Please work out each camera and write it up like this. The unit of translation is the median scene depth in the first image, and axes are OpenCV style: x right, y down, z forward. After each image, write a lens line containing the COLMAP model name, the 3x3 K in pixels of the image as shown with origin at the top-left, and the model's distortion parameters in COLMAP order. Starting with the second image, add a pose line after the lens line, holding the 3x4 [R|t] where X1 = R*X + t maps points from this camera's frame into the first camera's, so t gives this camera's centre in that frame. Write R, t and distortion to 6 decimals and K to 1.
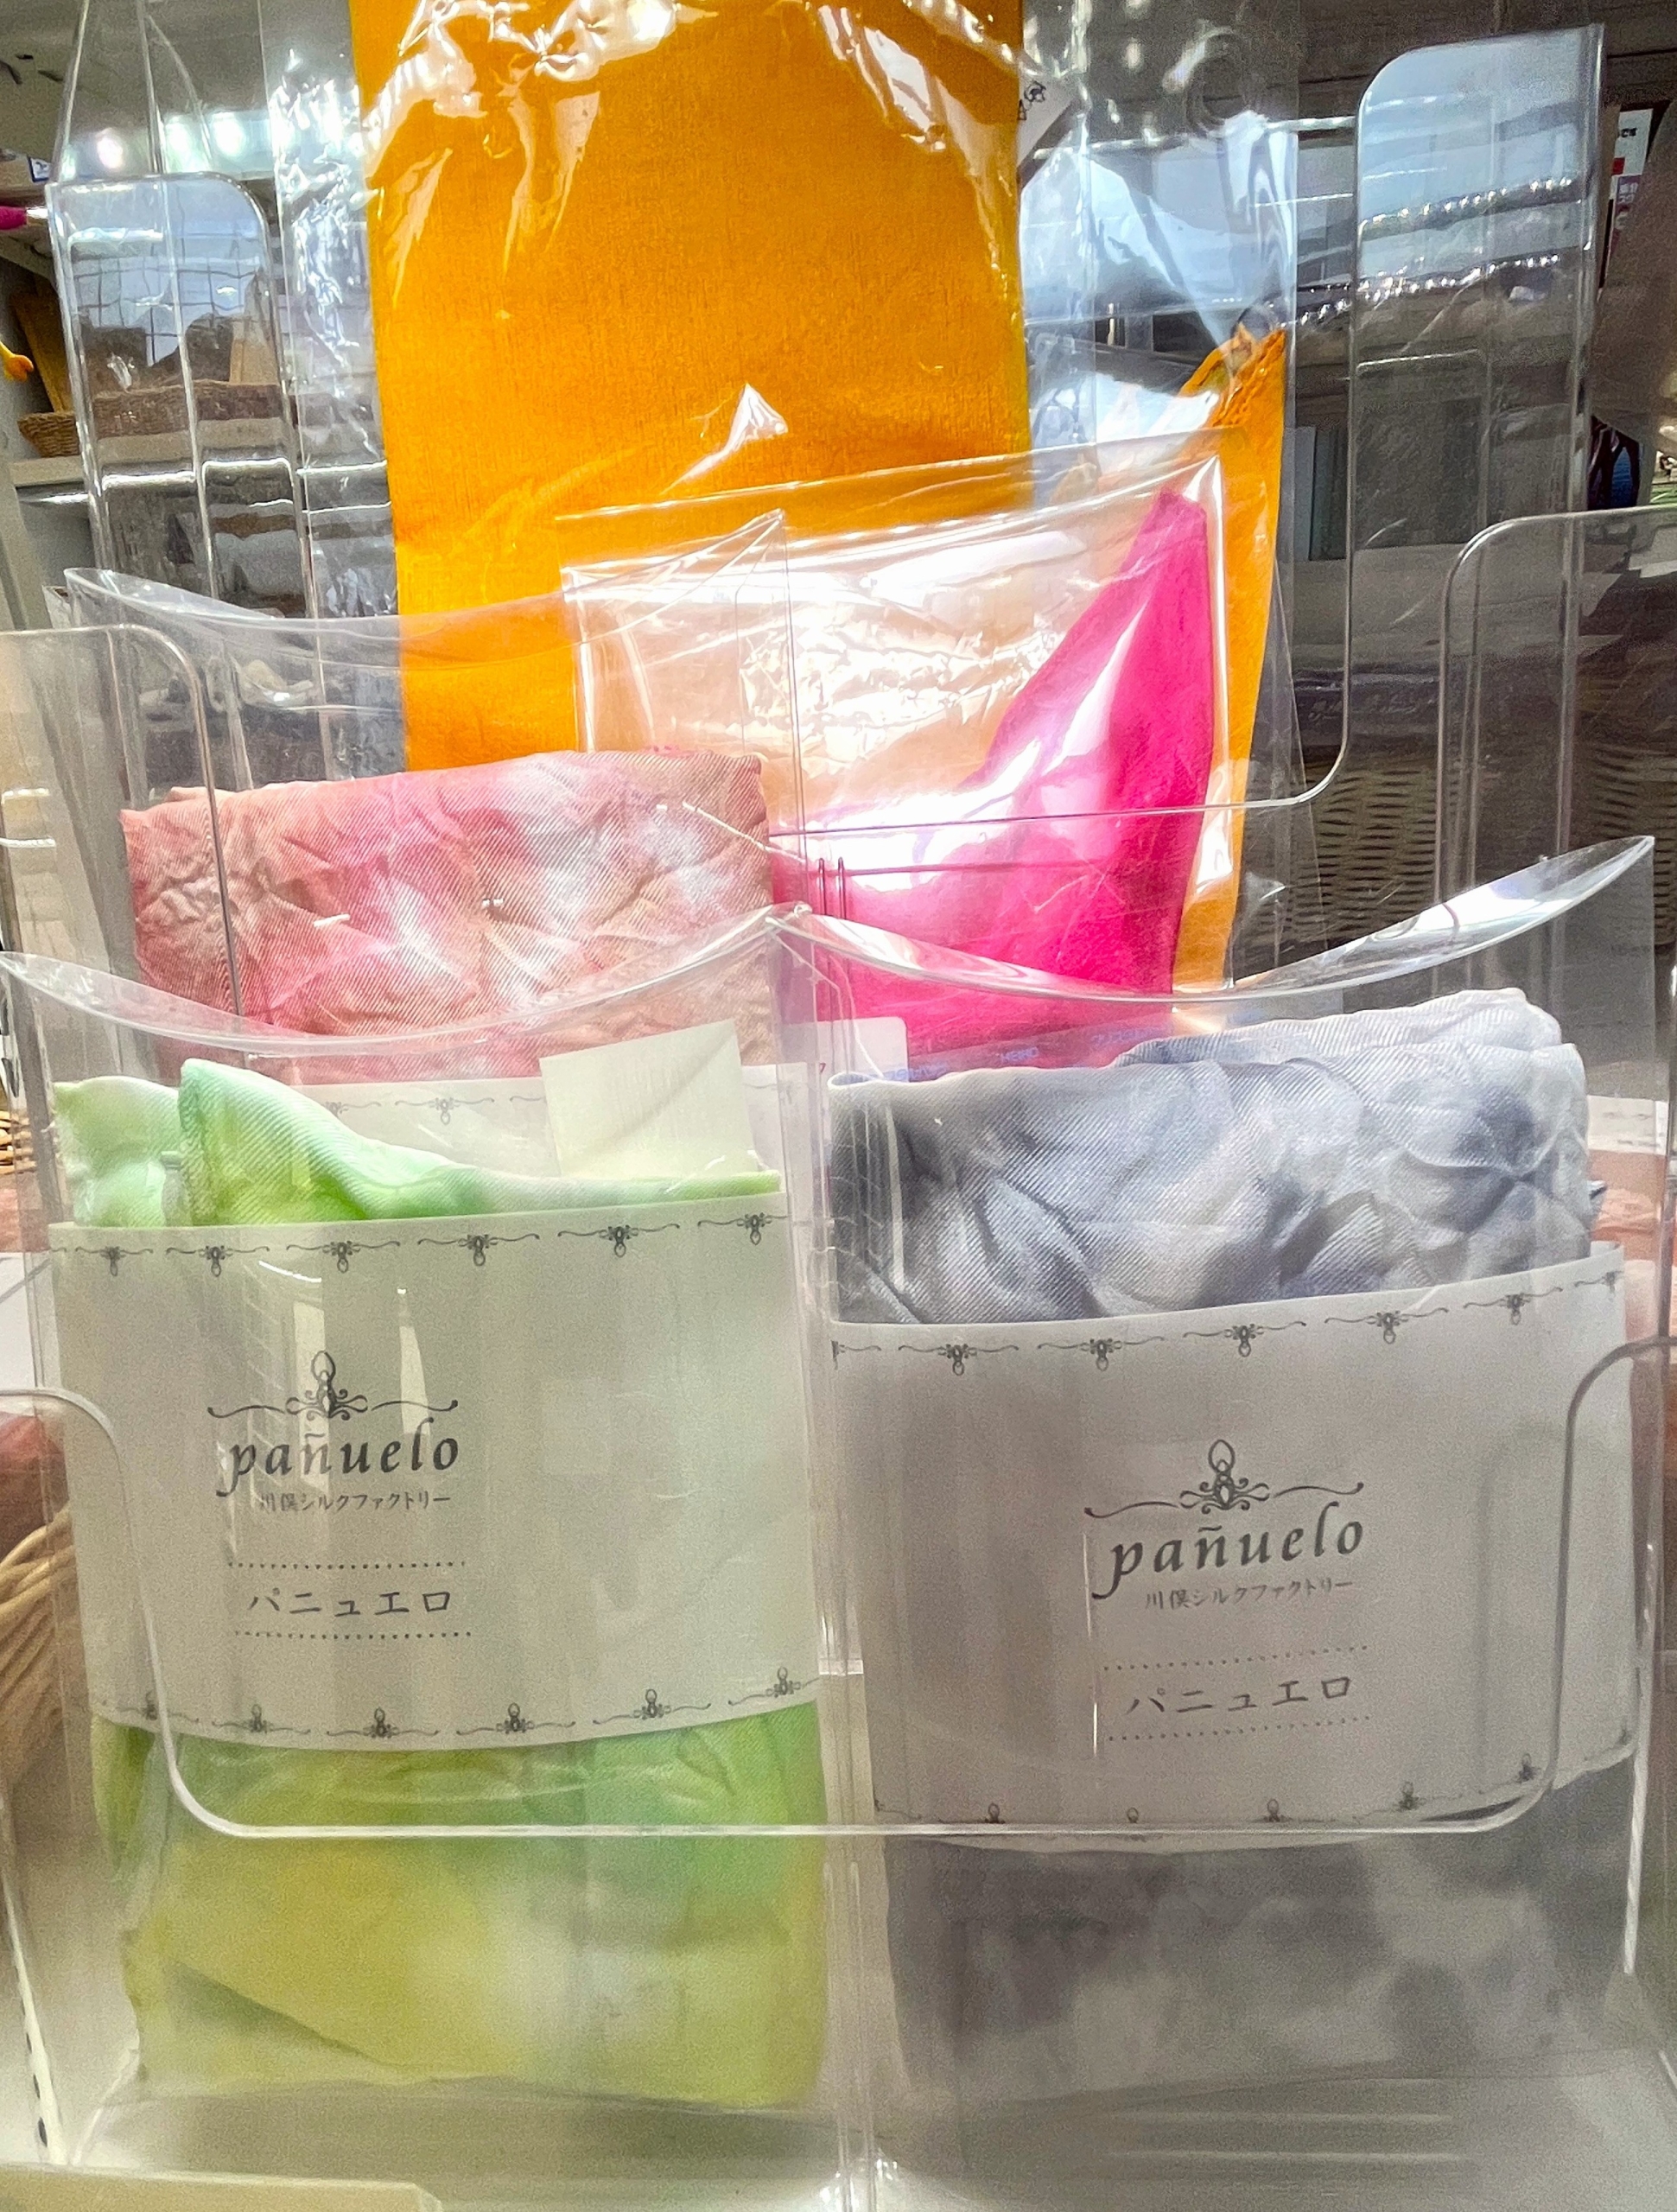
lens RADIAL K [[1307.8, 0, 839.0], [0, 1307.8, 1108.1], [0, 0, 1]] dist [-0.000786, -0.004281]
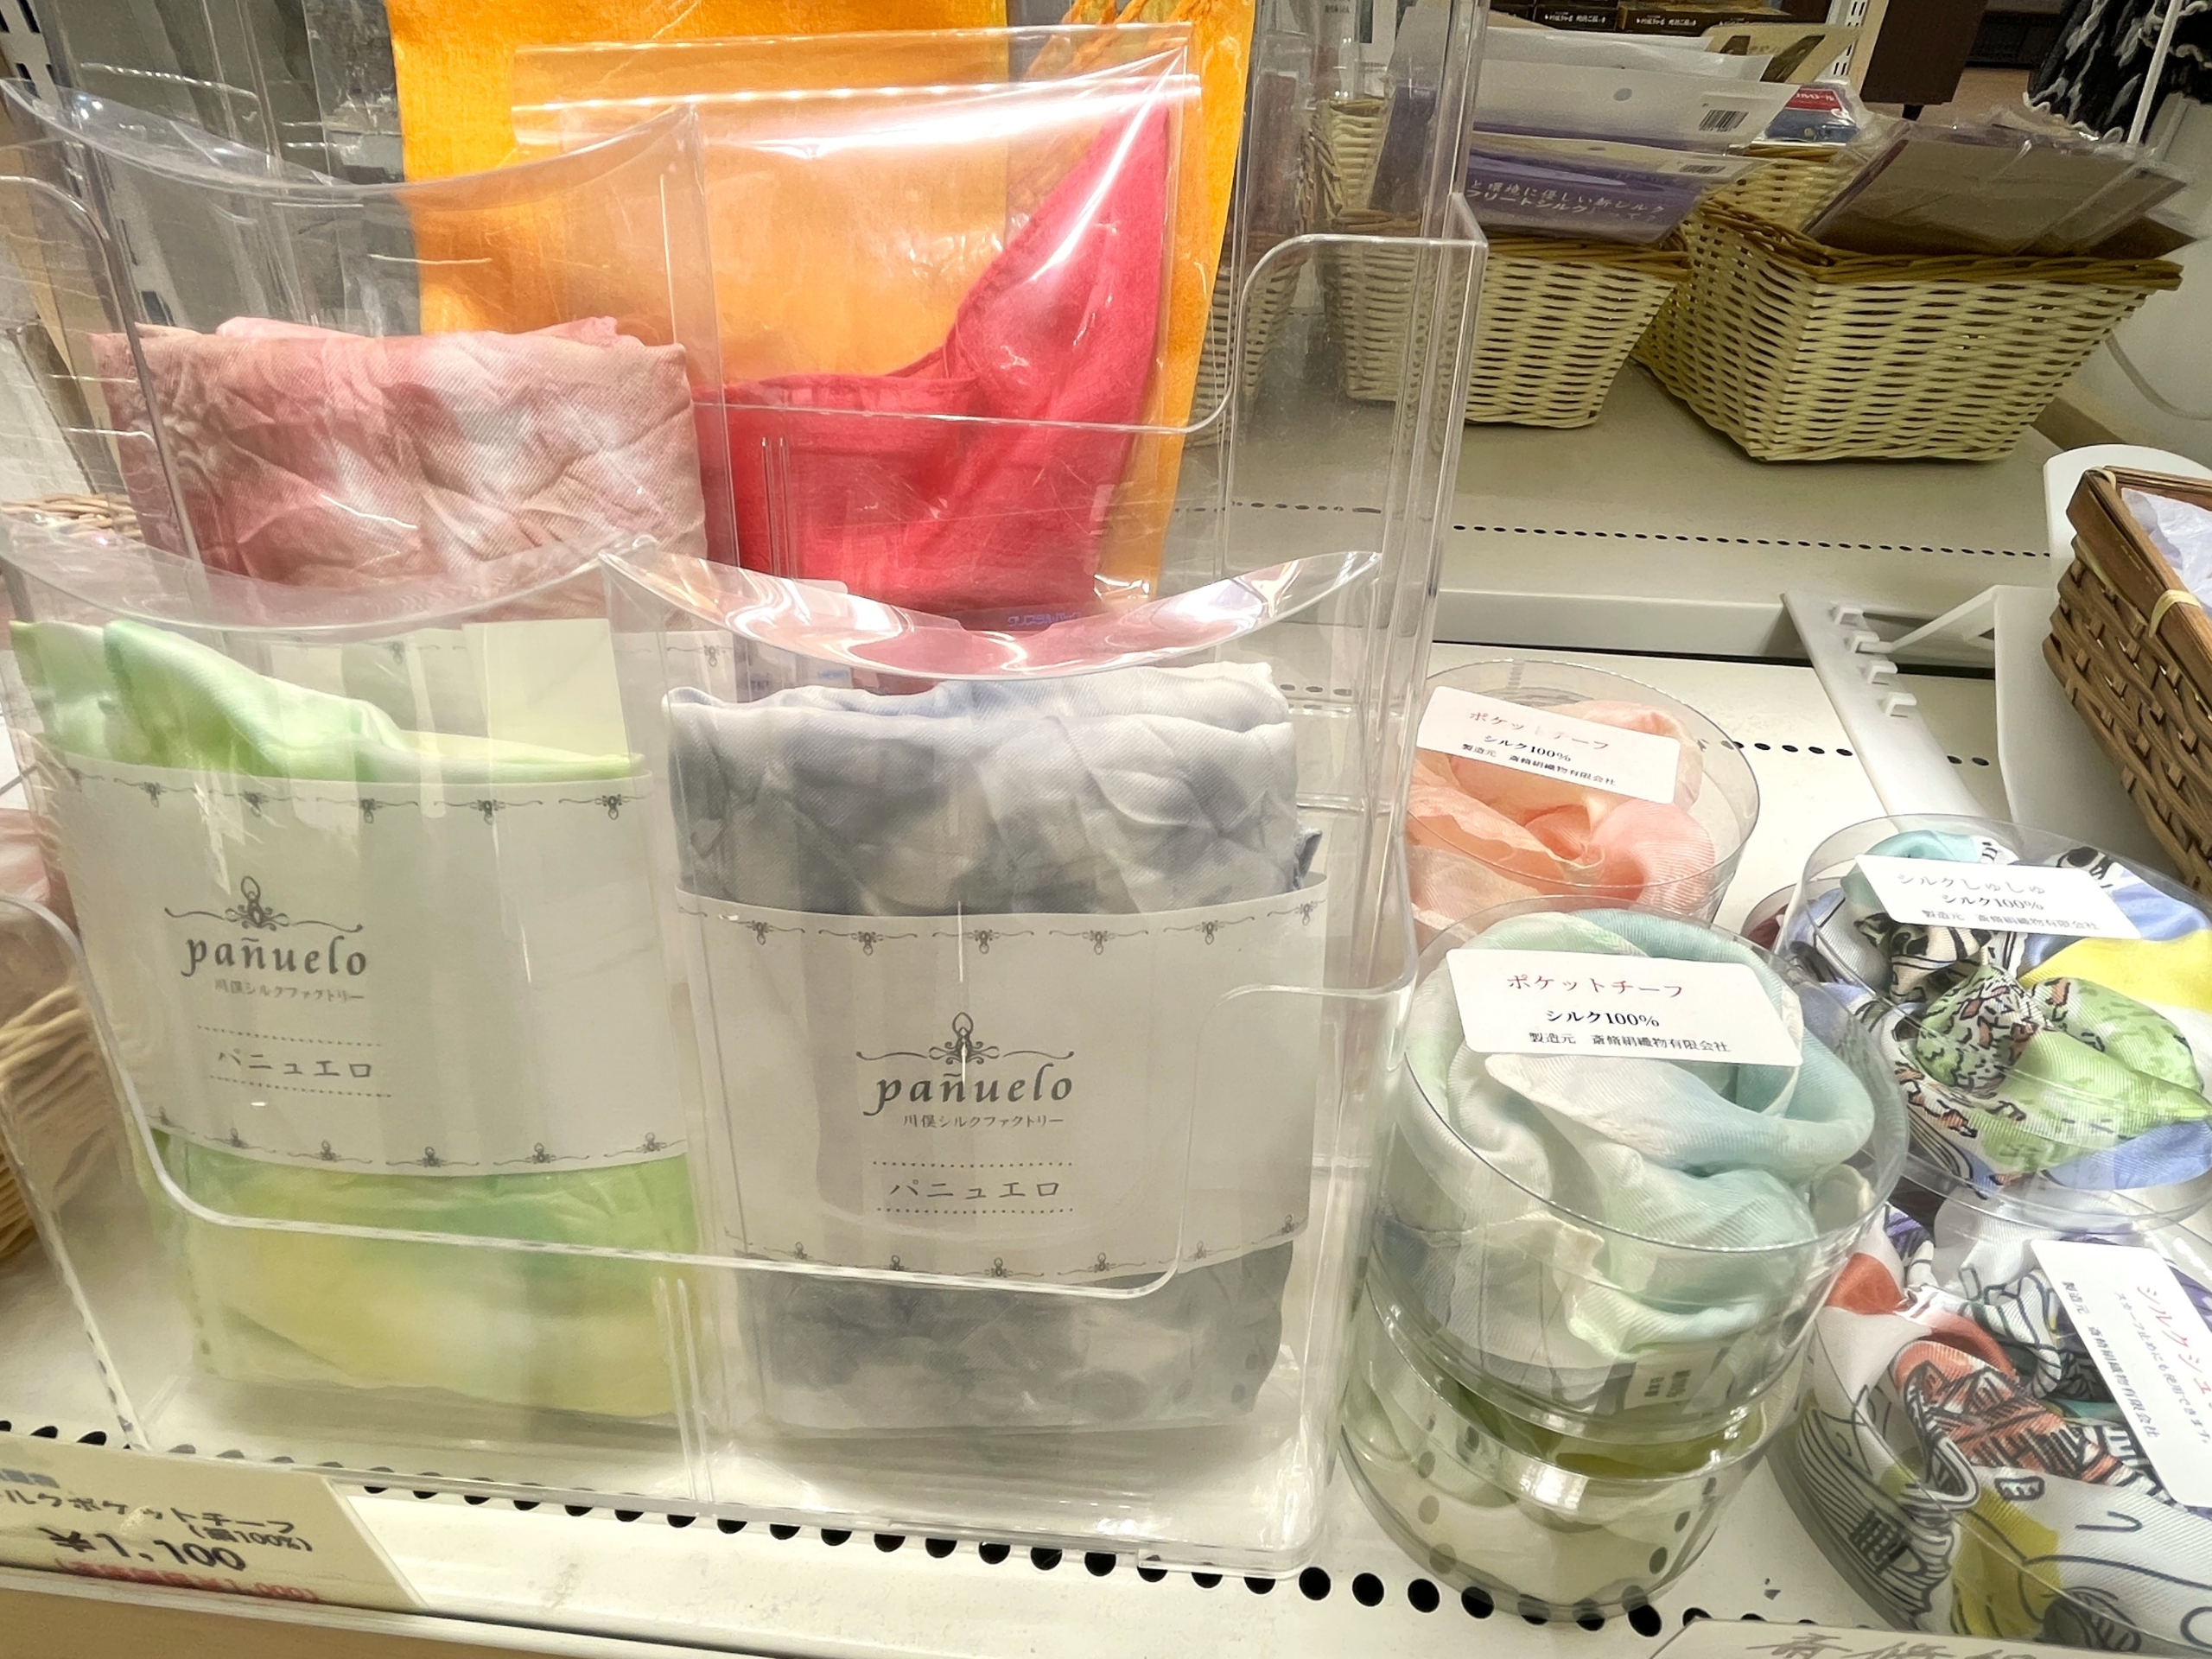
lens RADIAL K [[1198.7, 0, 1106.8], [0, 1198.7, 827.0], [0, 0, 1]] dist [-0.008116, 0.000213]
pose [[0.995481, 0.085116, 0.042111, 0.331498], [-0.093101, 0.962136, 0.256175, -0.206348], [-0.018712, -0.258938, 0.965713, -0.066796]]
